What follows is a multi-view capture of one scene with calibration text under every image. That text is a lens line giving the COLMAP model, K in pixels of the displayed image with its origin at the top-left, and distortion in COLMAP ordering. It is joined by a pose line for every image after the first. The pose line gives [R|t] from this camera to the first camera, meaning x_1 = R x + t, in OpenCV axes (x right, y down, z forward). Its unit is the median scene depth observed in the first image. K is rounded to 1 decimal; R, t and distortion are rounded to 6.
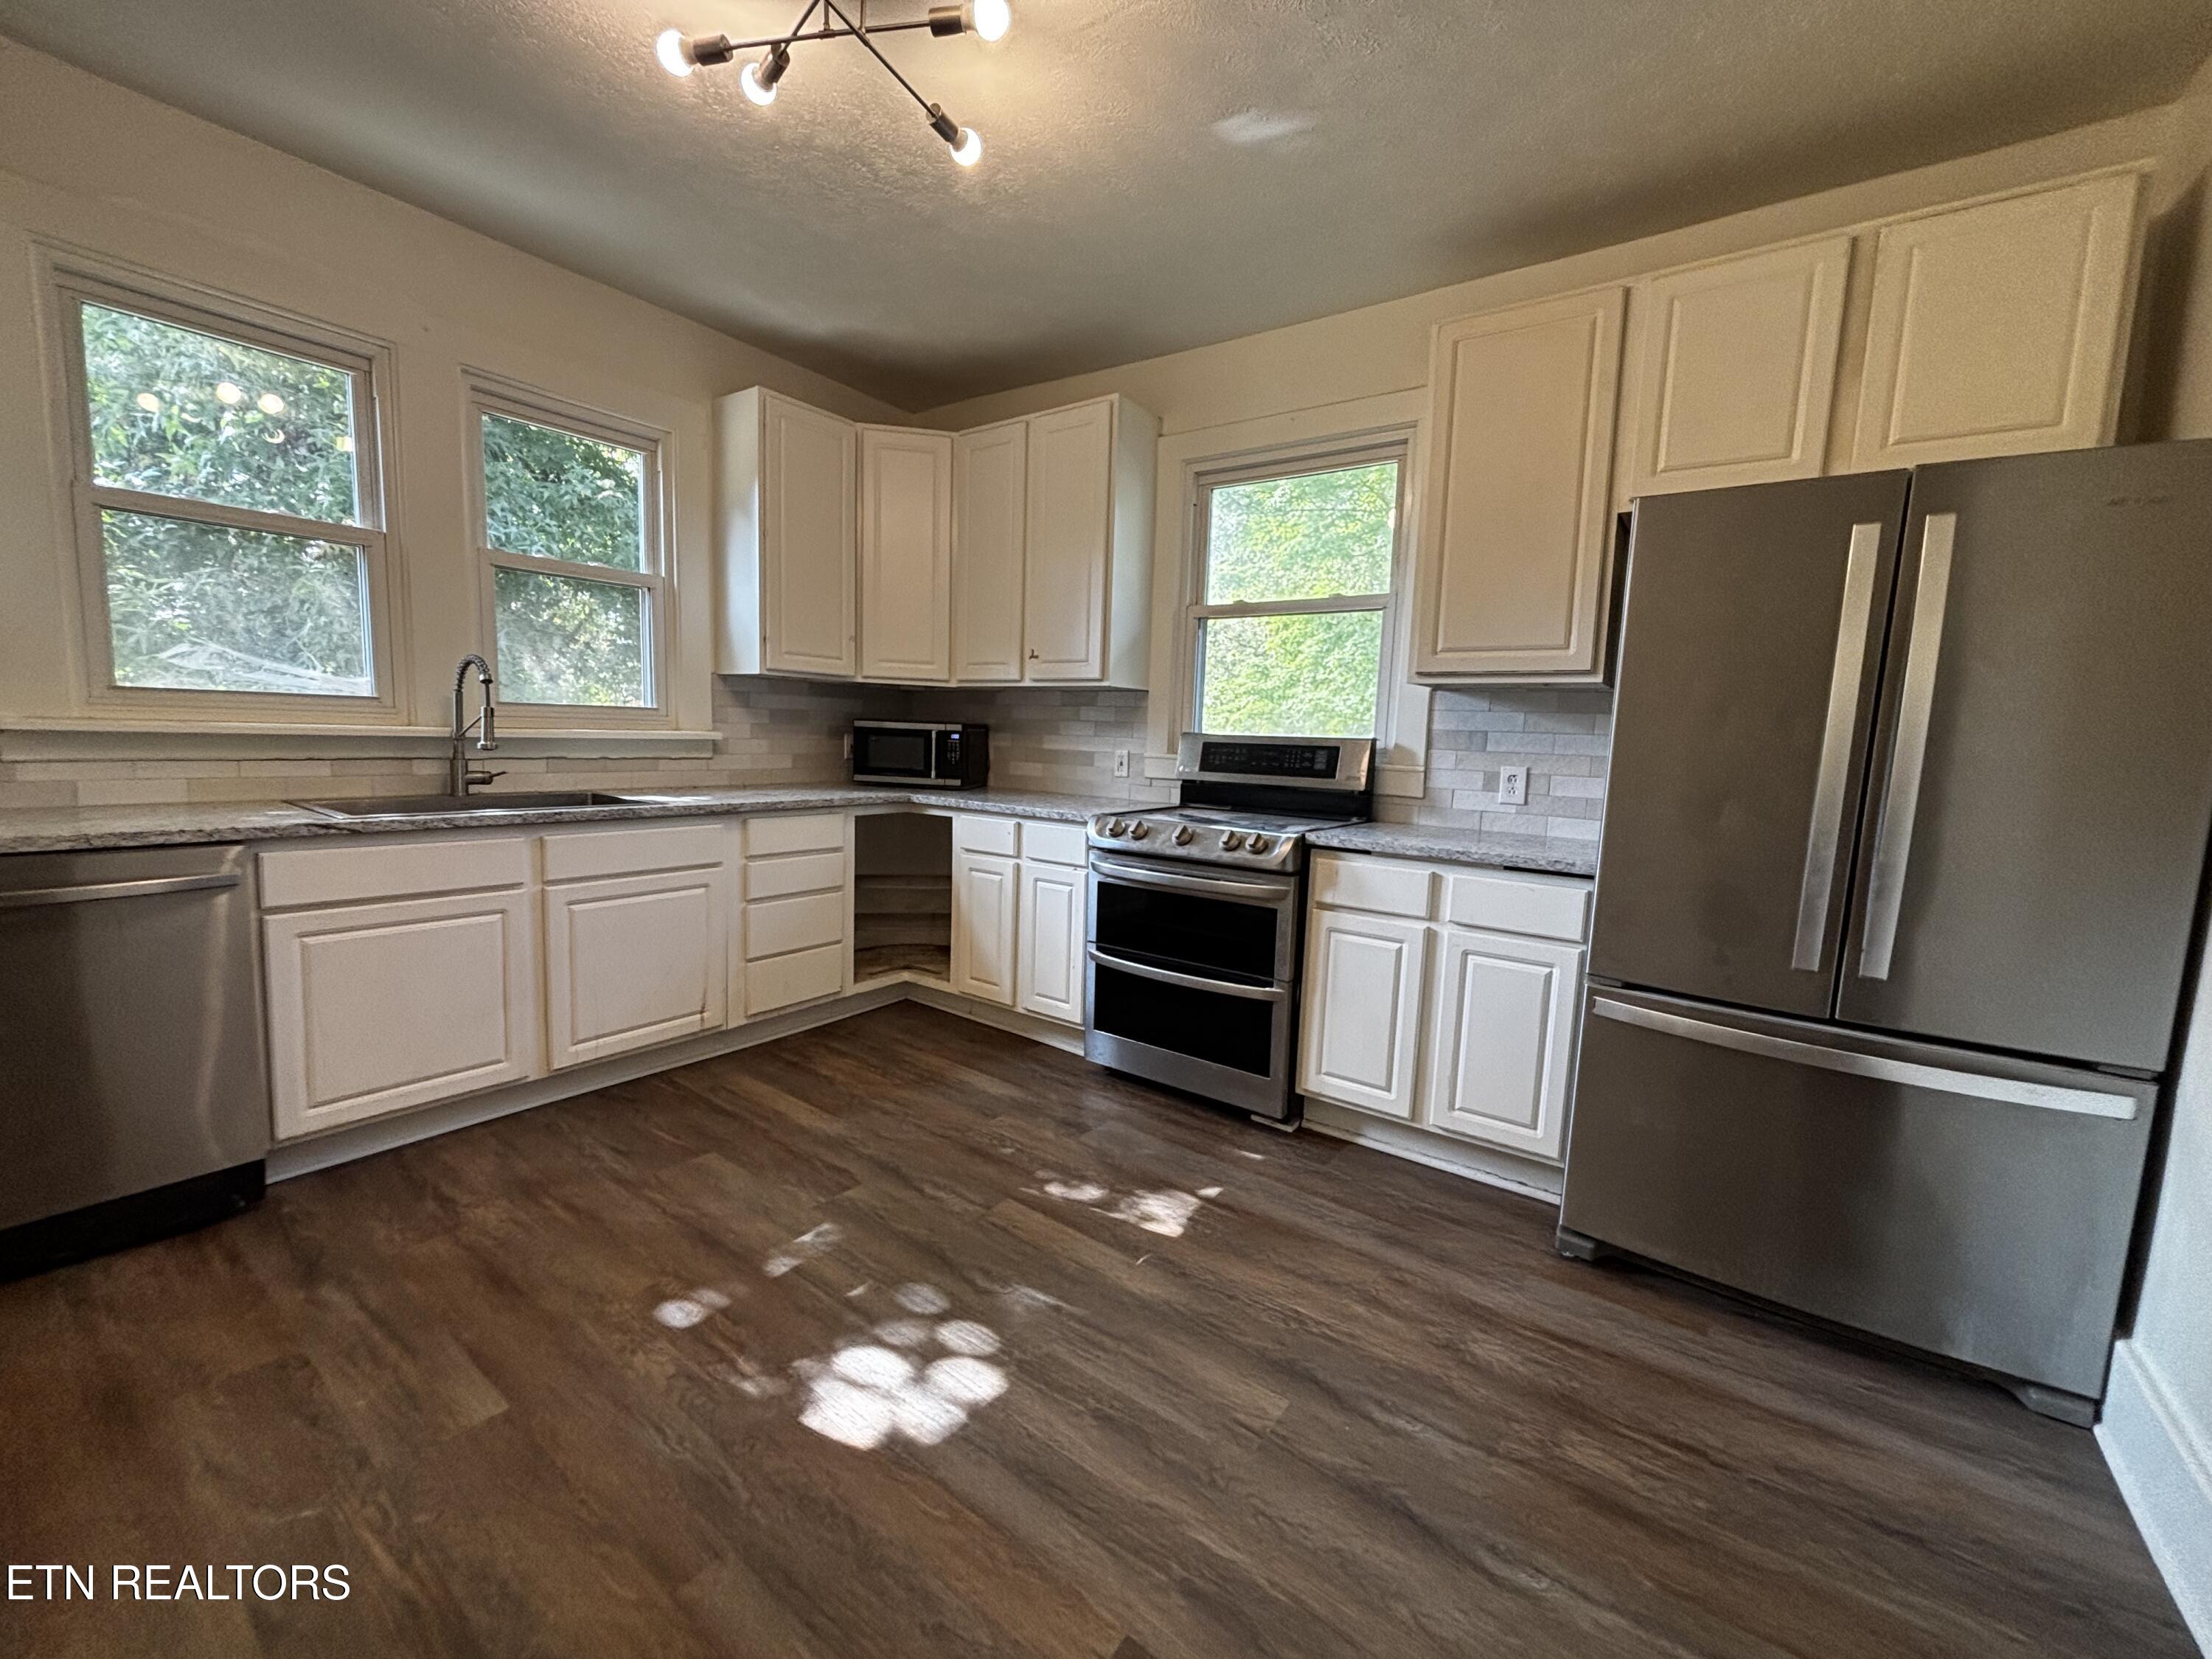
lens RADIAL K [[894.1, 0, 1094.9], [0, 894.1, 825.0], [0, 0, 1]] dist [0.008842, -0.000763]
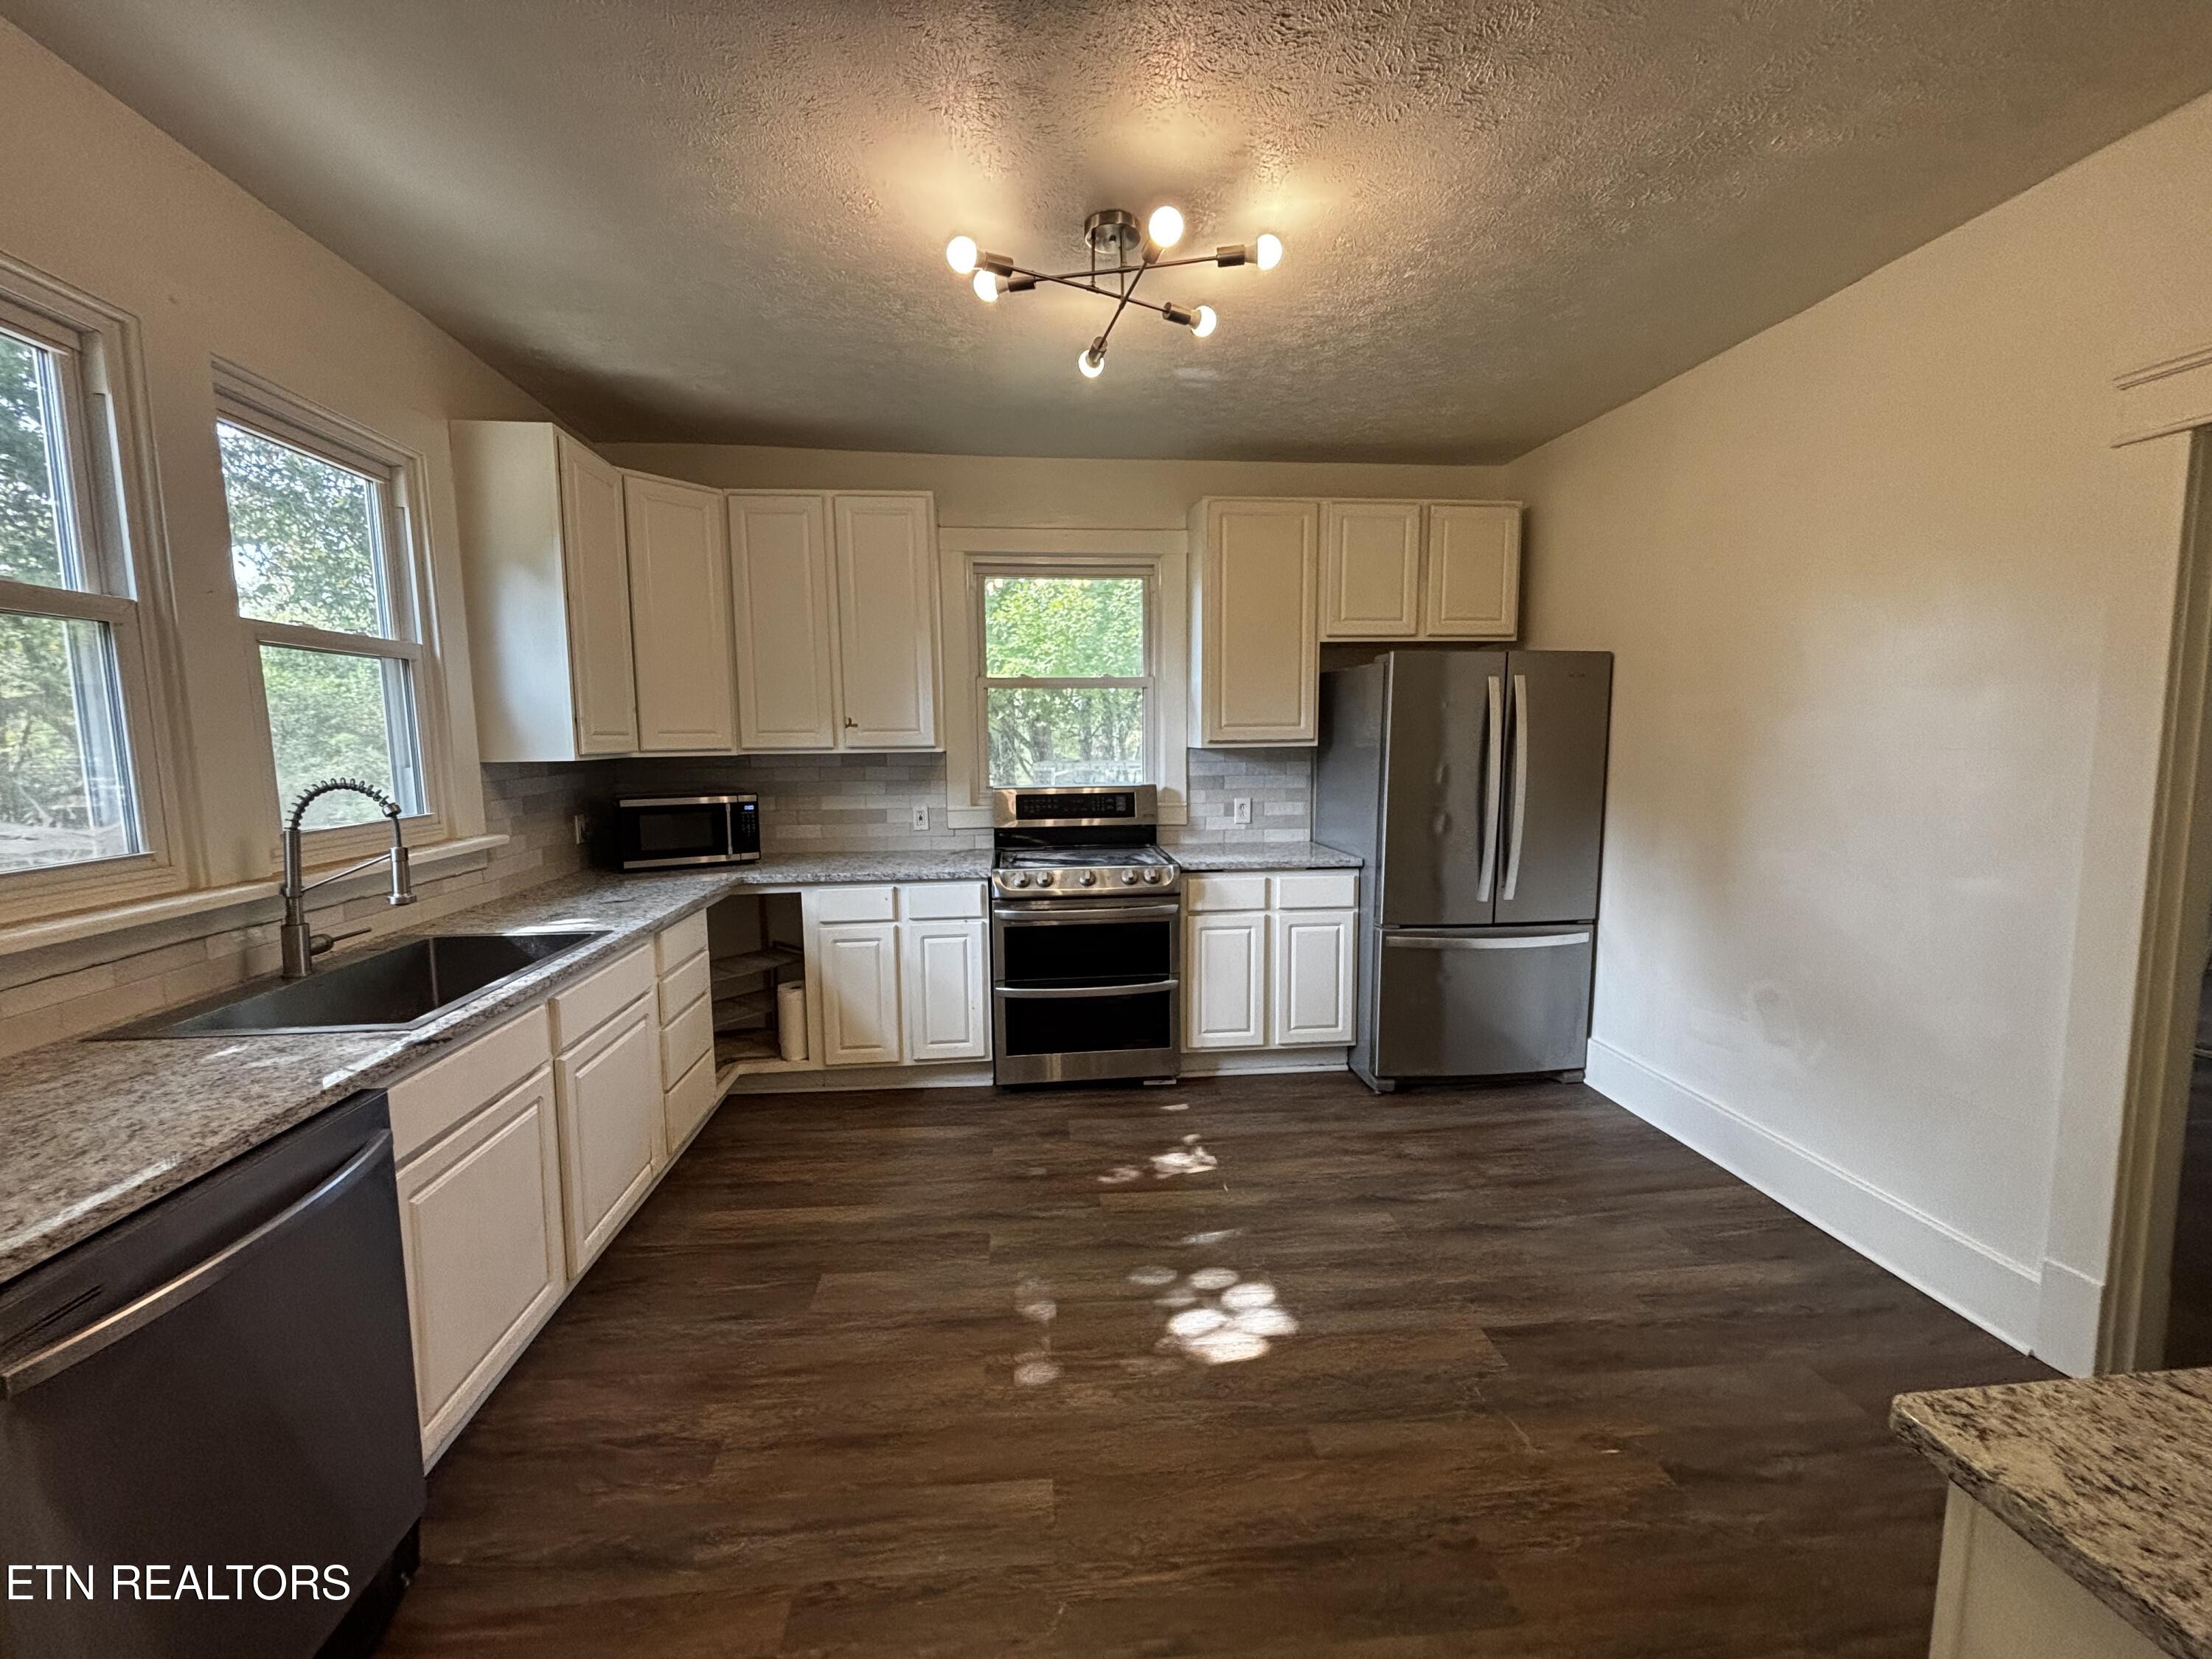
lens RADIAL K [[894.1, 0, 1105.7], [0, 894.1, 819.8], [0, 0, 1]] dist [0.008842, -0.000763]
pose [[0.743557, -0.107046, 0.660049, -0.738341], [0.106423, 0.993466, 0.041232, -0.124348], [-0.660150, 0.039586, 0.750090, 0.047498]]
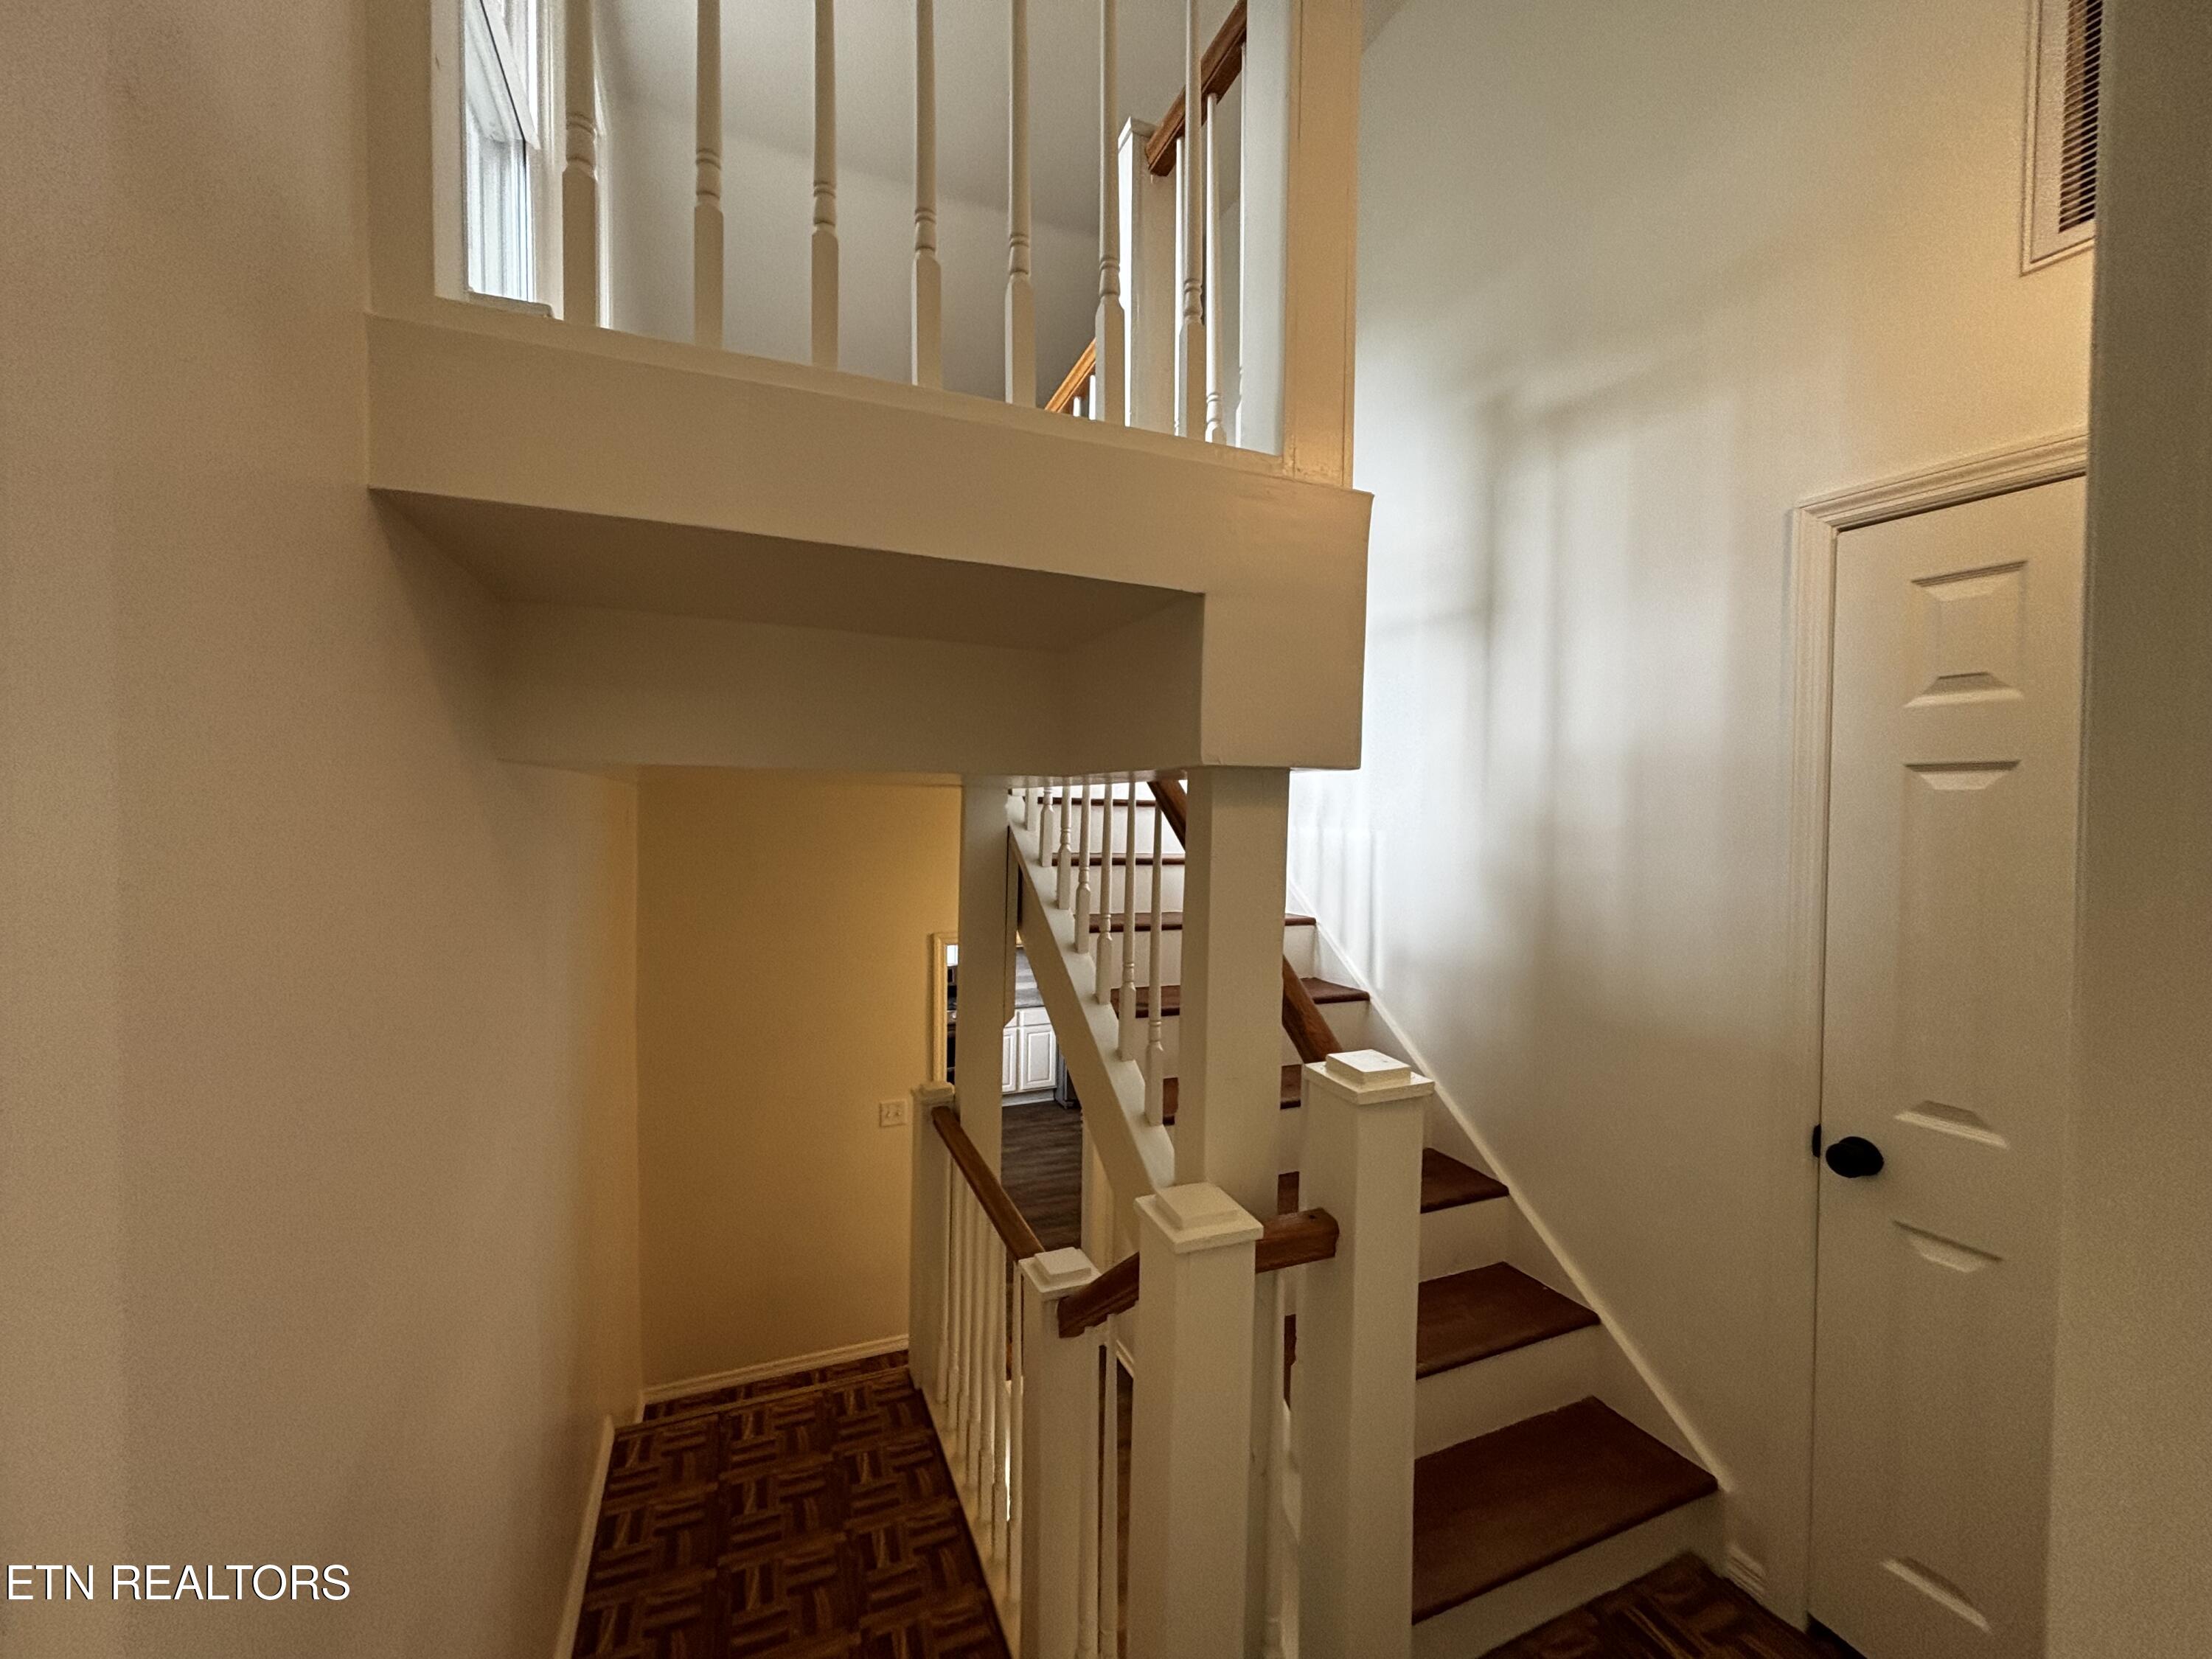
lens RADIAL K [[894.1, 0, 1107.9], [0, 894.1, 828.7], [0, 0, 1]] dist [0.008842, -0.000763]
pose [[0.513476, -0.048064, 0.856757, -2.043331], [0.095657, 0.995413, -0.001487, -0.531598], [-0.852756, 0.082718, 0.515718, -0.940076]]
